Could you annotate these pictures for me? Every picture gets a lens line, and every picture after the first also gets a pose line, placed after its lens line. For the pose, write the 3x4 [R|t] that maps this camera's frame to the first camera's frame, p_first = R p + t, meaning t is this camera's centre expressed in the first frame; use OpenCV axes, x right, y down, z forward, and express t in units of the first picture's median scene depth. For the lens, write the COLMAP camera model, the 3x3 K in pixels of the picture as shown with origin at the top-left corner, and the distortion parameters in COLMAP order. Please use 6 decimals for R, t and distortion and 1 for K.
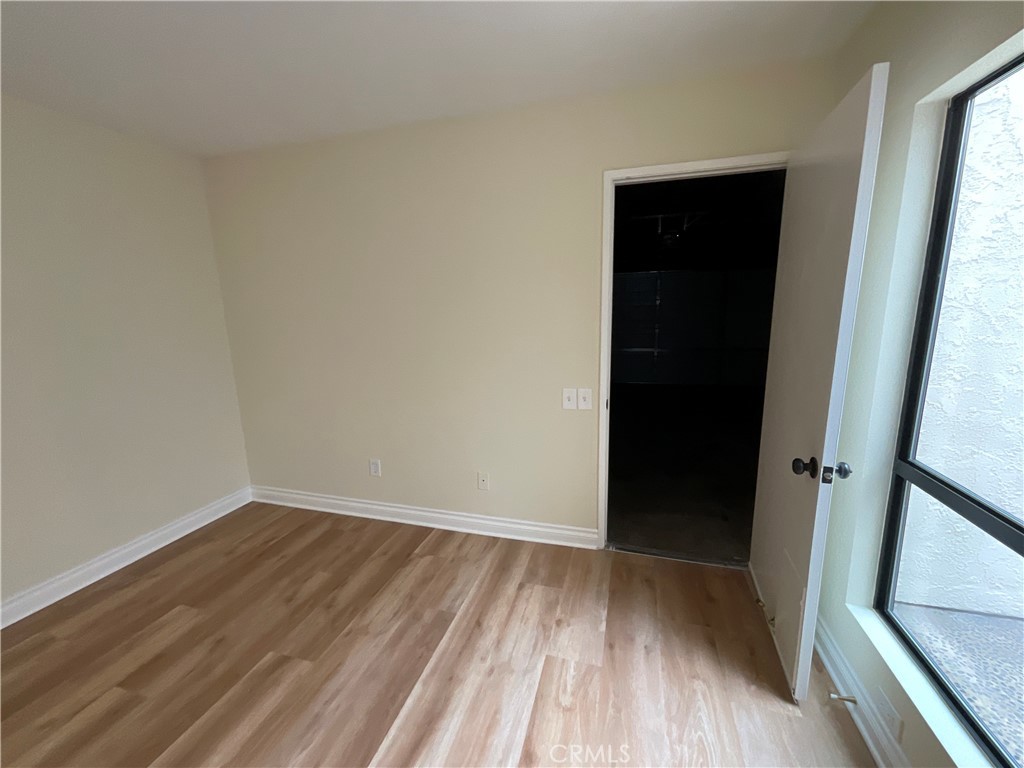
lens RADIAL K [[413.7, 0, 511.1], [0, 413.7, 386.5], [0, 0, 1]] dist [-0.001990, -0.000092]
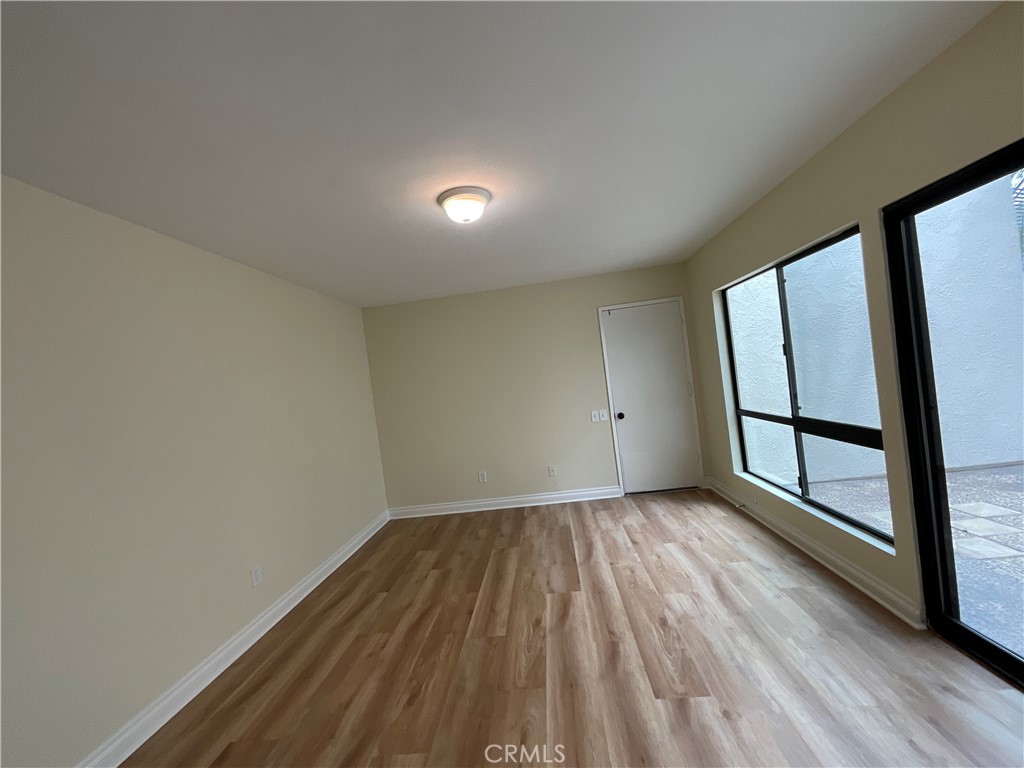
lens RADIAL K [[413.8, 0, 511.5], [0, 413.8, 386.9], [0, 0, 1]] dist [-0.008208, 0.005747]
pose [[0.974251, -0.101054, 0.201554, -0.701684], [0.137619, 0.974622, -0.176558, 0.208690], [-0.178597, 0.199750, 0.963433, -0.937339]]
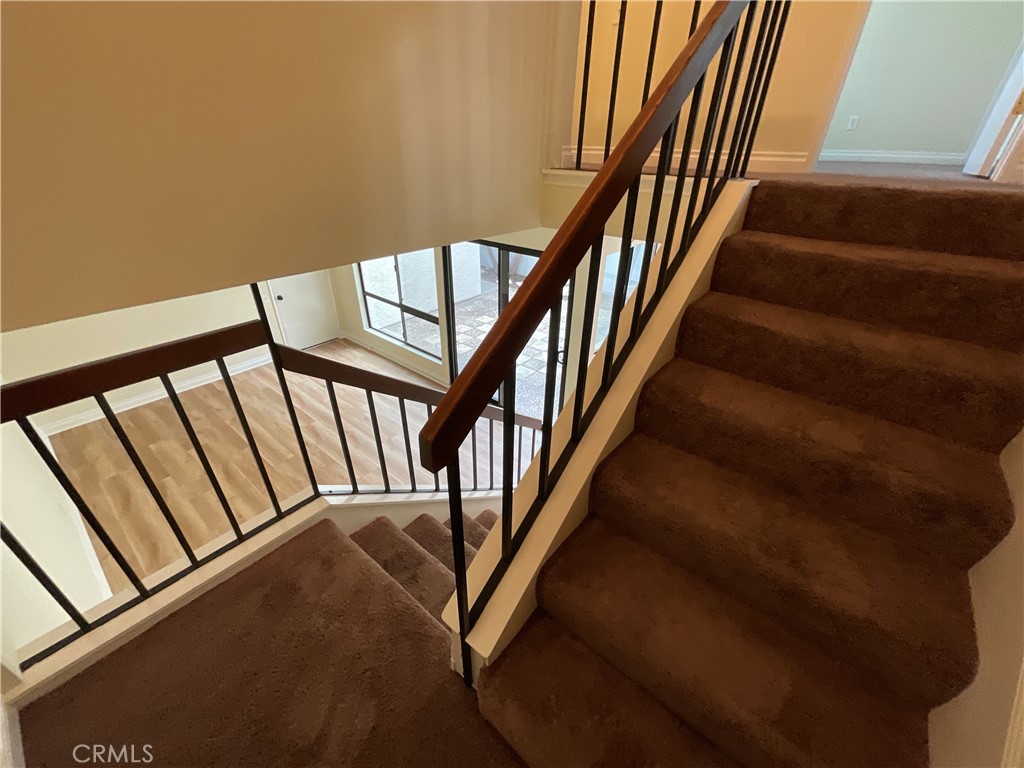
lens RADIAL K [[412.2, 0, 512.0], [0, 412.2, 384.0], [0, 0, 1]] dist [-0.007408, -0.000031]
pose [[0.390299, -0.432109, 0.812988, -1.647873], [0.147304, 0.900954, 0.408146, -0.335540], [-0.908828, -0.039542, 0.415293, -1.556083]]
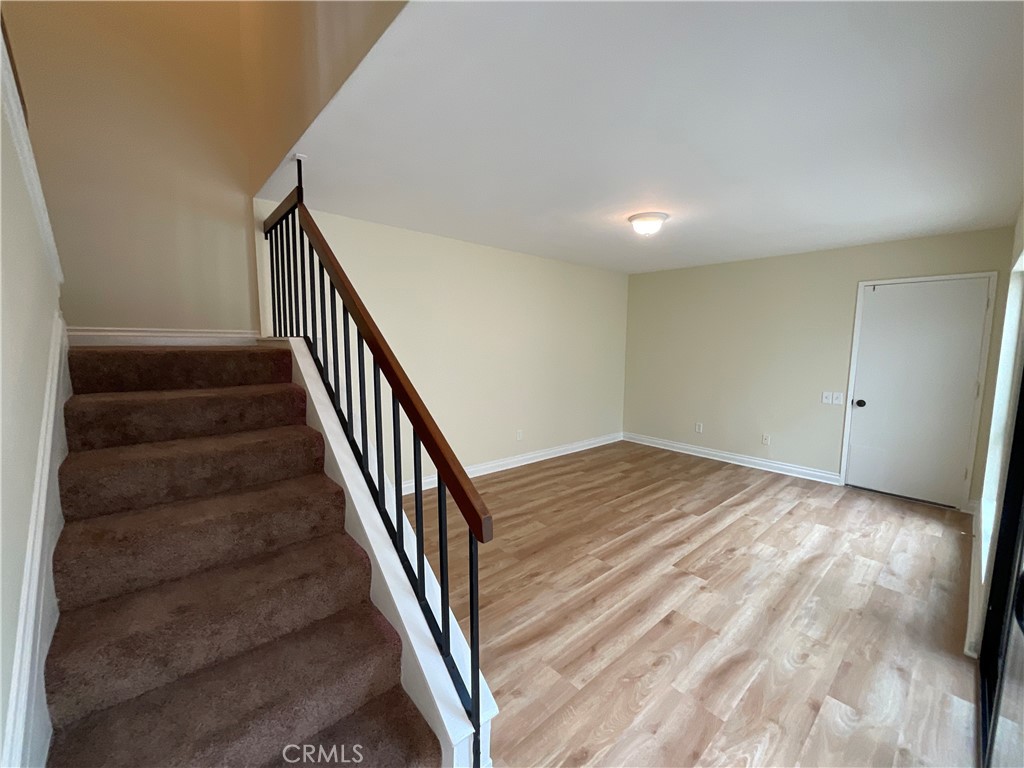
lens RADIAL K [[413.8, 0, 511.5], [0, 413.8, 386.9], [0, 0, 1]] dist [-0.008208, 0.005747]
pose [[0.847738, 0.089837, -0.522752, -0.109916], [-0.129867, 0.990710, -0.040345, 0.274107], [0.514271, 0.102091, 0.851530, -1.492417]]
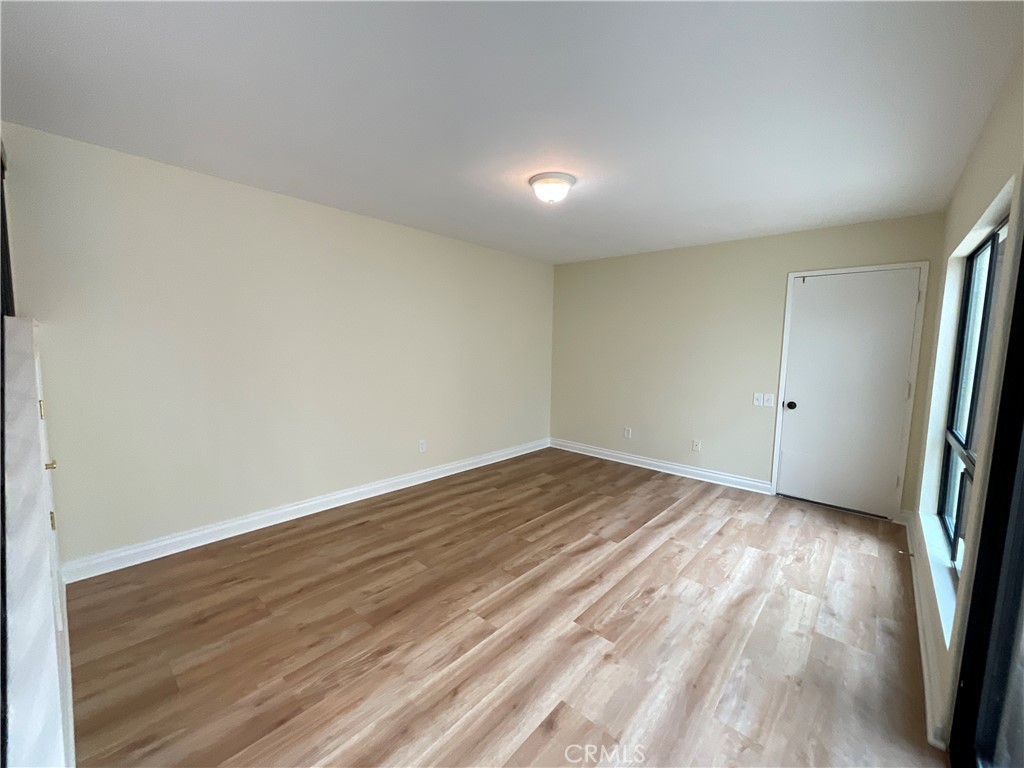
lens RADIAL K [[413.8, 0, 511.5], [0, 413.8, 386.9], [0, 0, 1]] dist [-0.008208, 0.005747]
pose [[0.902782, 0.084331, -0.421750, -0.071210], [-0.119378, 0.991191, -0.057344, 0.224013], [0.413199, 0.102117, 0.904897, -1.094873]]
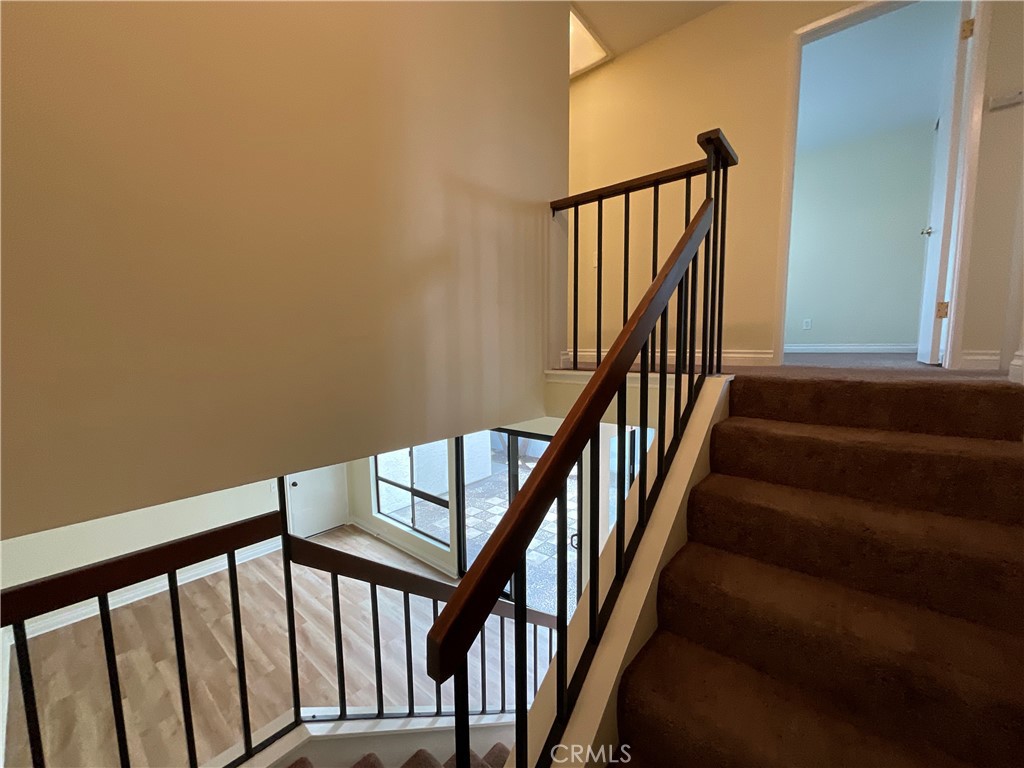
lens RADIAL K [[412.8, 0, 511.7], [0, 412.8, 386.7], [0, 0, 1]] dist [0.000000, -0.000221]
pose [[0.406472, -0.071686, 0.910847, -1.684108], [0.174172, 0.984715, -0.000226, -0.357871], [-0.896908, 0.158736, 0.412745, -1.578070]]
